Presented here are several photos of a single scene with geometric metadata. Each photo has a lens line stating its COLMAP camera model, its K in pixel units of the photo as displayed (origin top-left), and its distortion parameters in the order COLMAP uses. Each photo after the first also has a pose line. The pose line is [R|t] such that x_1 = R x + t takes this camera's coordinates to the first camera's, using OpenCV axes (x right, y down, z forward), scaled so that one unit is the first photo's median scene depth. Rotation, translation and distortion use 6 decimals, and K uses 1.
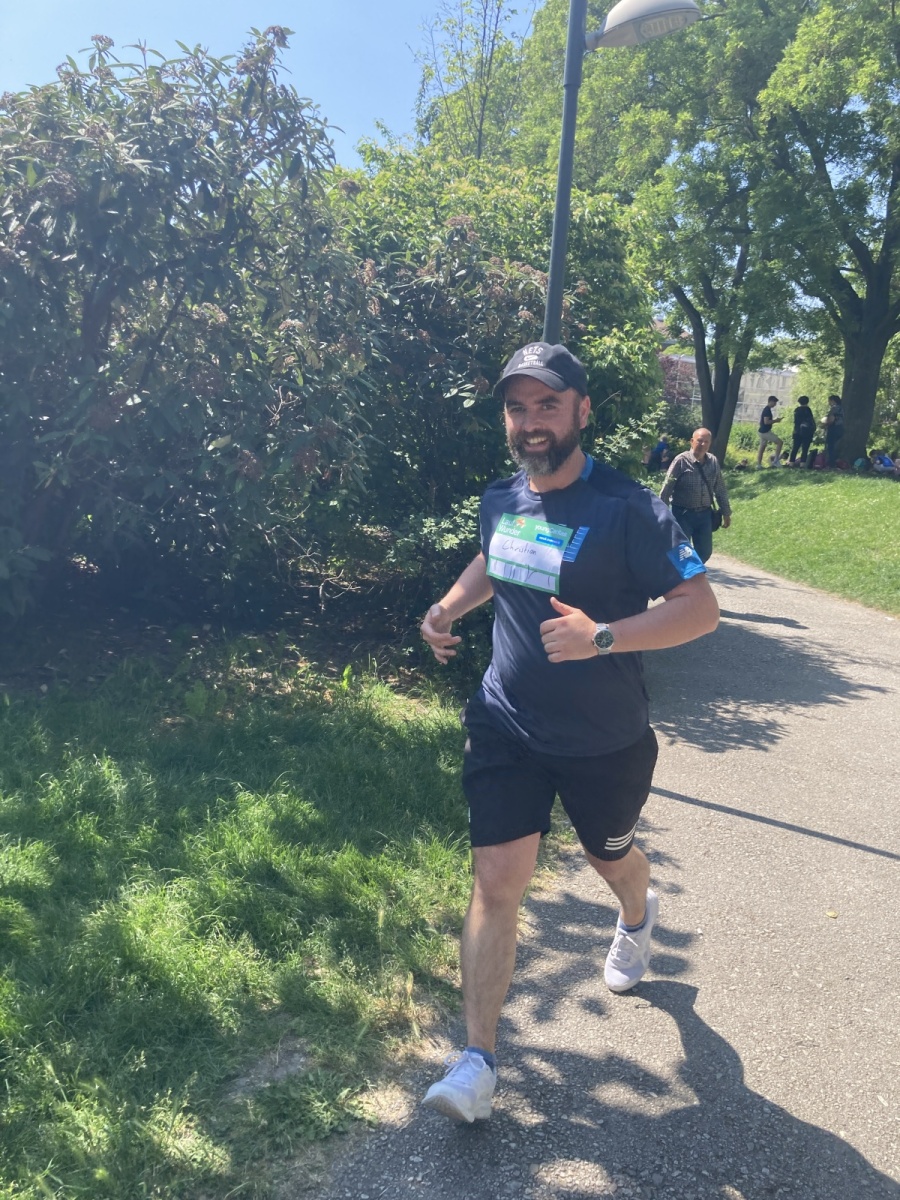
lens RADIAL K [[1010.8, 0, 456.4], [0, 1010.8, 602.6], [0, 0, 1]] dist [0.043194, -0.028819]
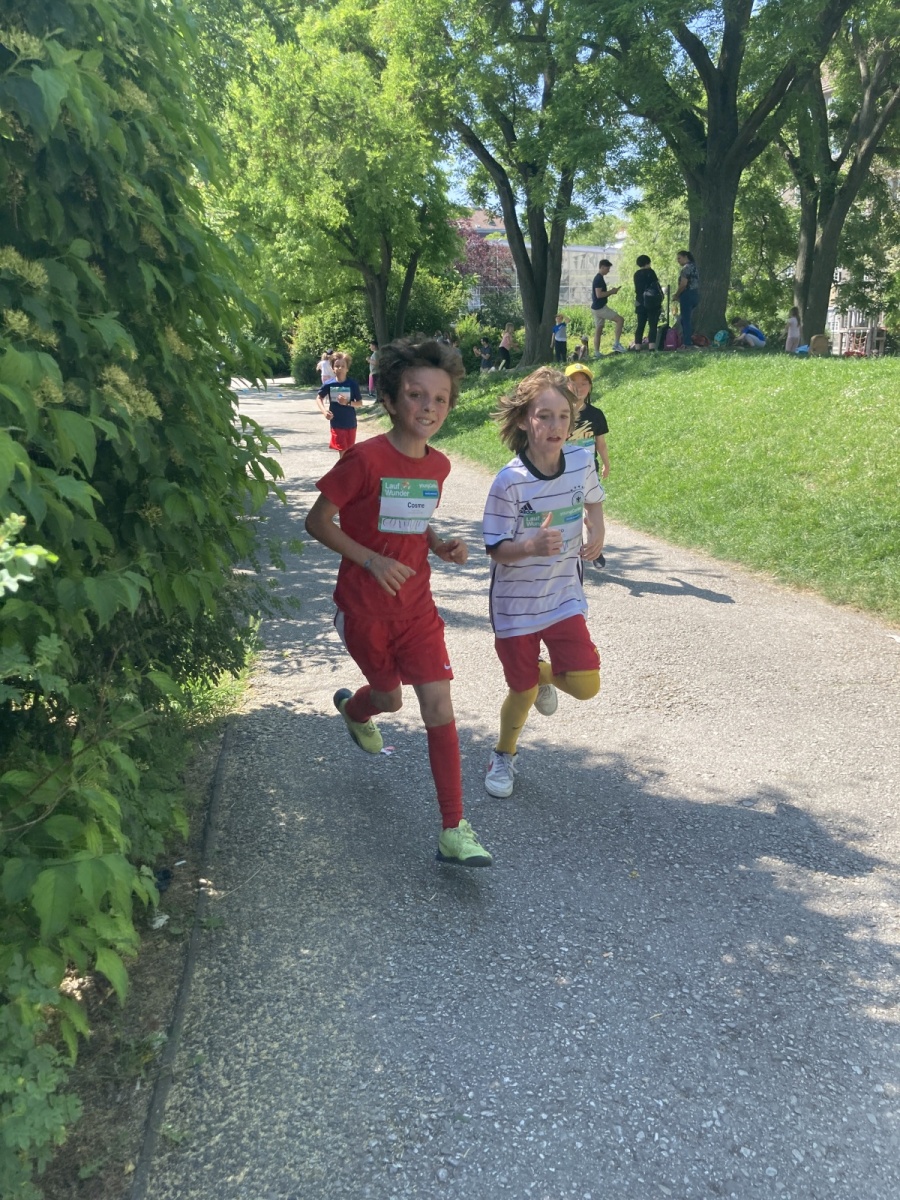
lens RADIAL K [[1010.8, 0, 445.4], [0, 1010.8, 595.5], [0, 0, 1]] dist [0.043194, -0.028819]
pose [[0.983967, -0.130277, 0.121811, 0.068237], [0.120276, 0.988995, 0.086158, -0.033642], [-0.131695, -0.070126, 0.988807, 0.244683]]
